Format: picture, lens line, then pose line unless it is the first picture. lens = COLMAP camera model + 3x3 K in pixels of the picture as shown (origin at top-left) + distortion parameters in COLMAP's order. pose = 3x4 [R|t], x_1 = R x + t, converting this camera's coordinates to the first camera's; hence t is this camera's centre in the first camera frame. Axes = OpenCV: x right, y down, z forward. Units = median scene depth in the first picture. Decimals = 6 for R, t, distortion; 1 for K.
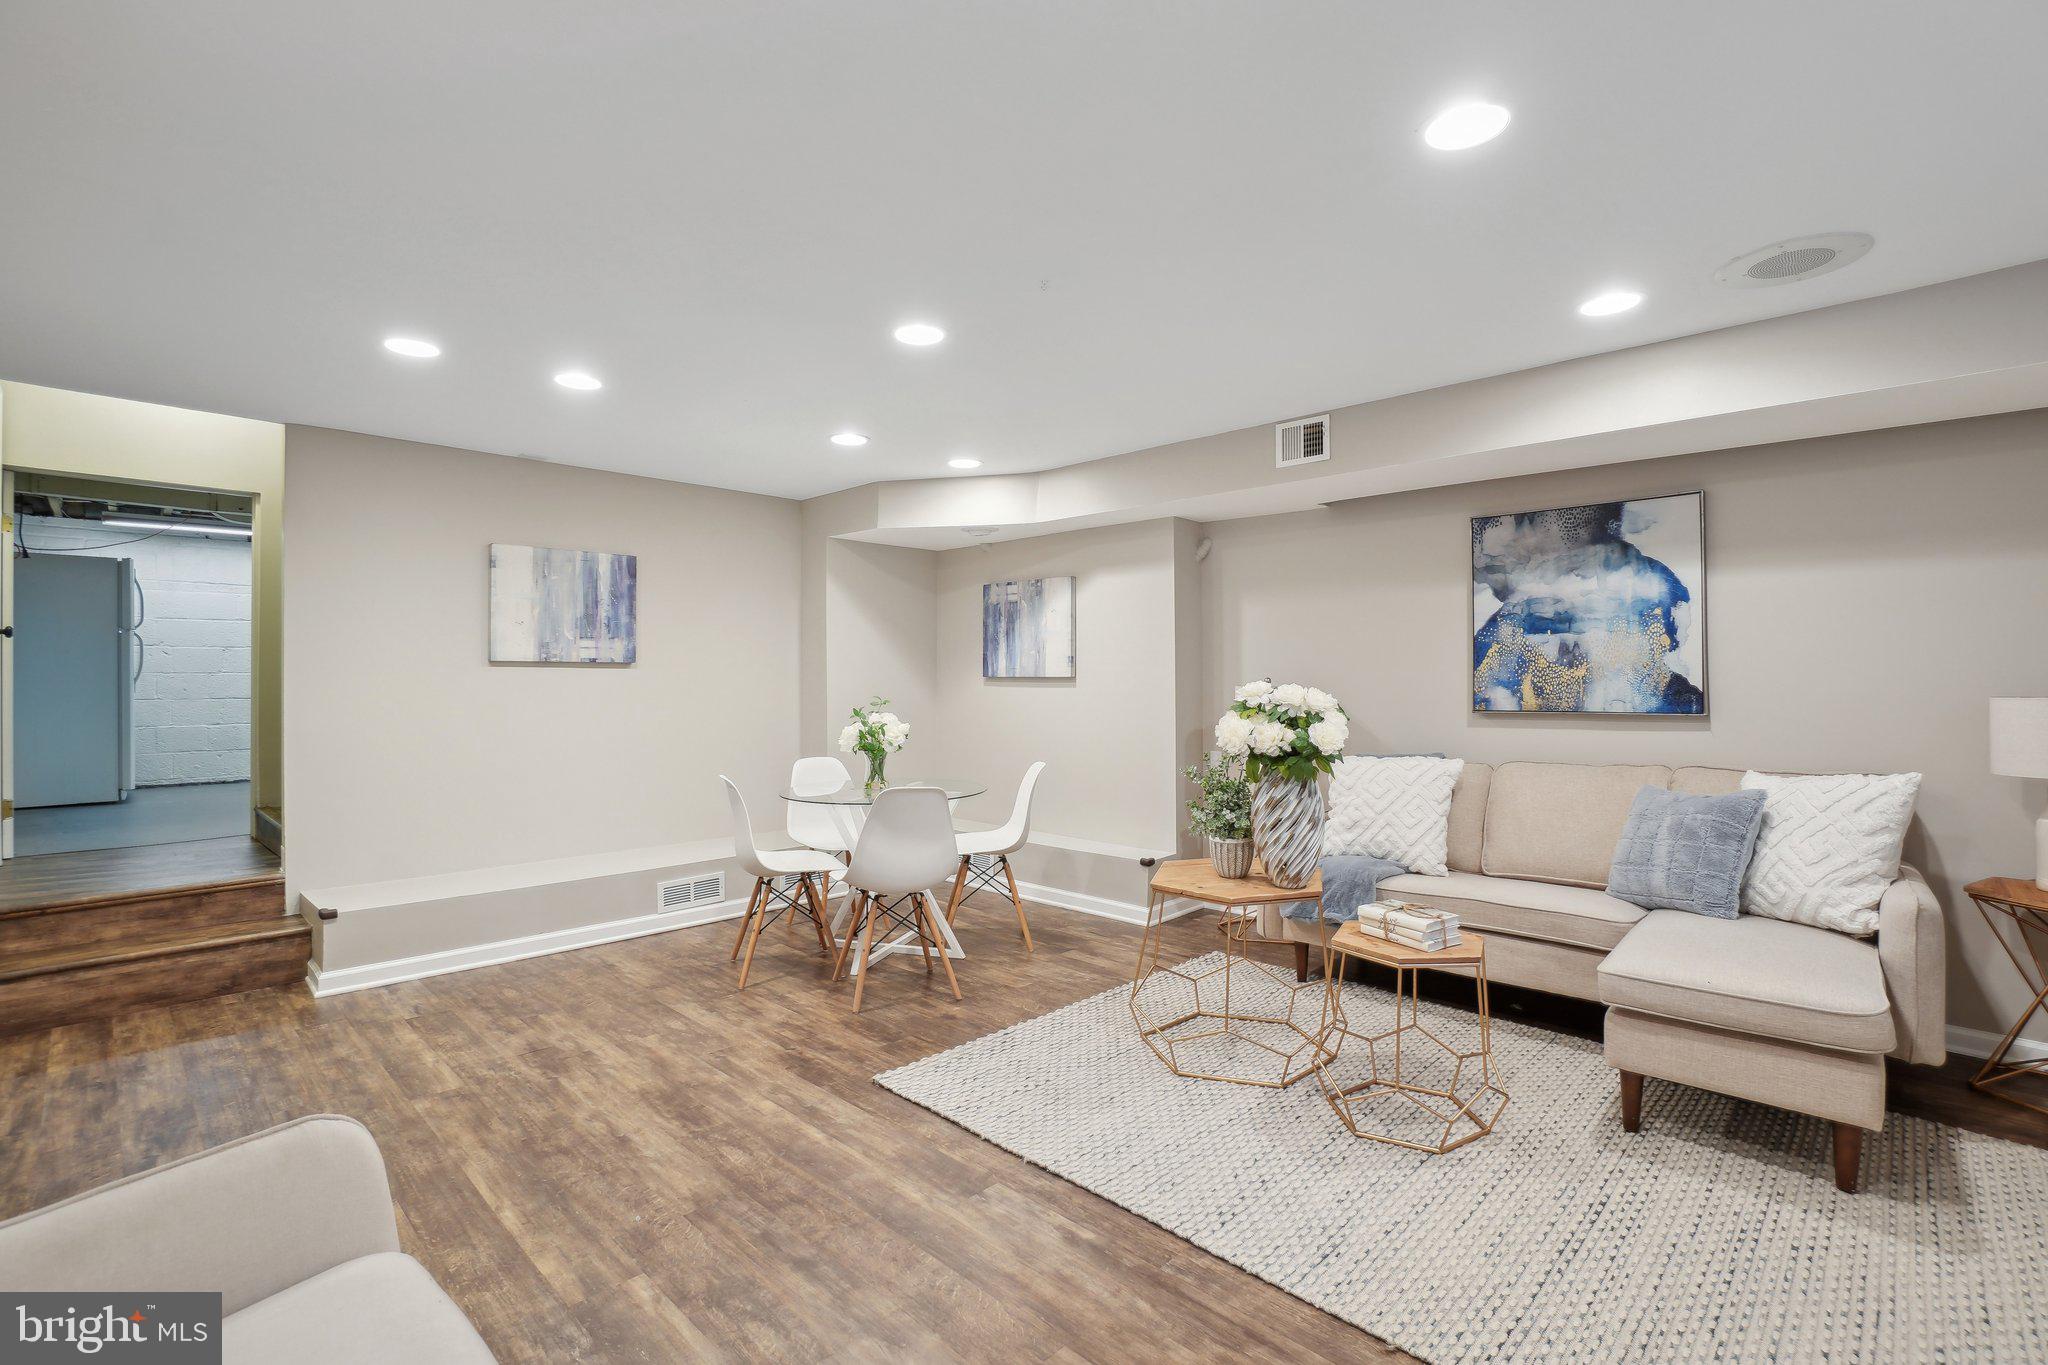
lens RADIAL K [[918.1, 0, 1015.2], [0, 918.1, 679.8], [0, 0, 1]] dist [-0.010328, 0.000602]
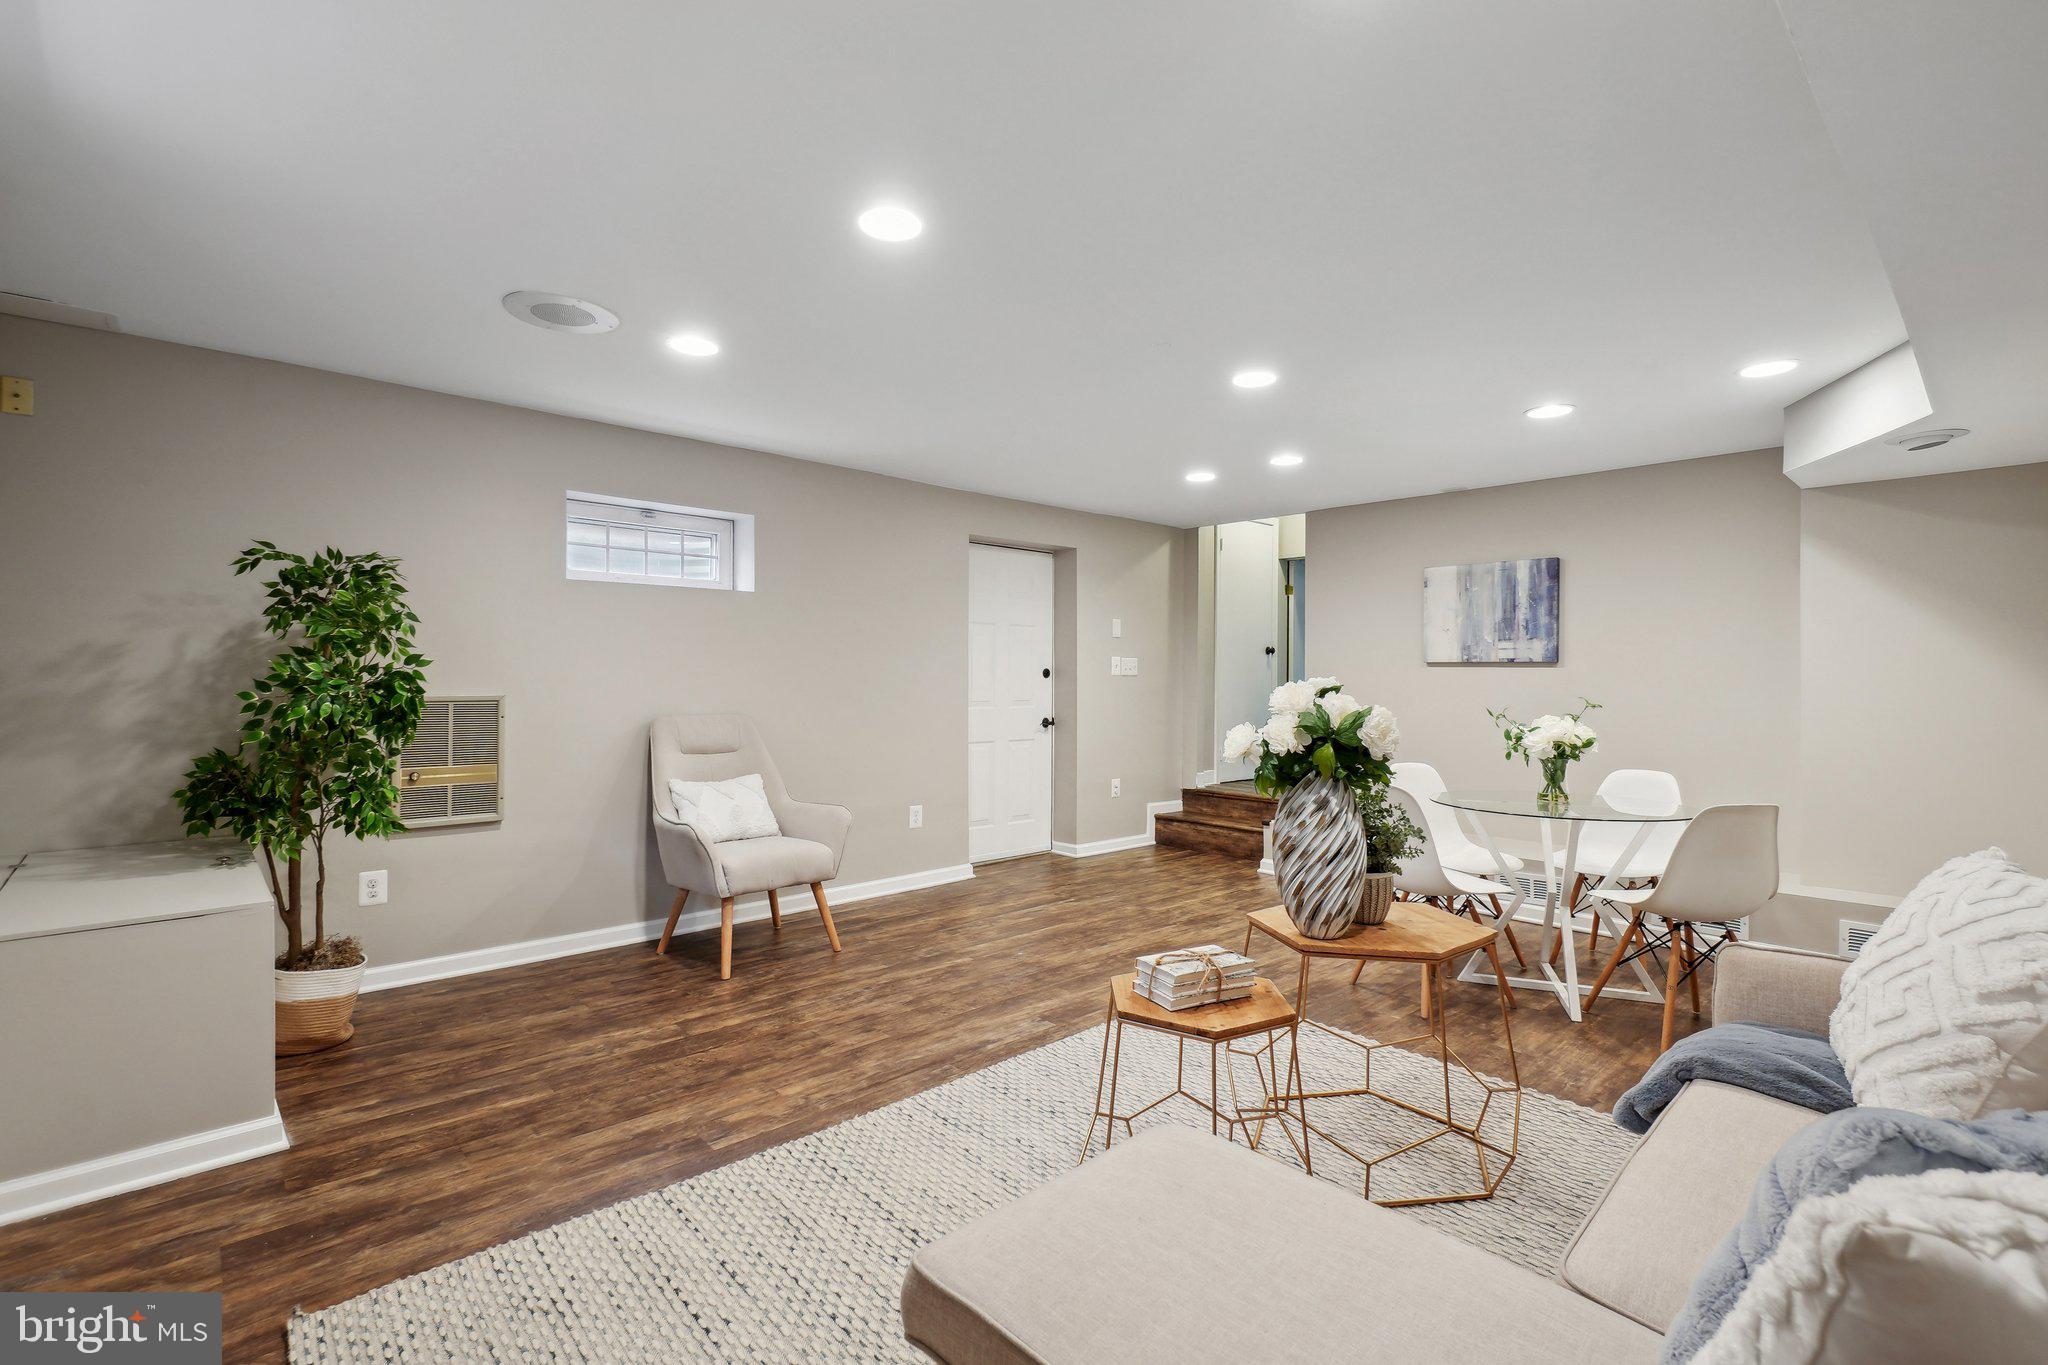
lens RADIAL K [[918.1, 0, 1014.9], [0, 918.1, 679.4], [0, 0, 1]] dist [-0.010328, 0.000602]
pose [[-0.037317, -0.000802, -0.999303, 0.777835], [-0.010804, 0.999942, -0.000400, 0.009753], [0.999245, 0.010782, -0.037323, 0.547011]]
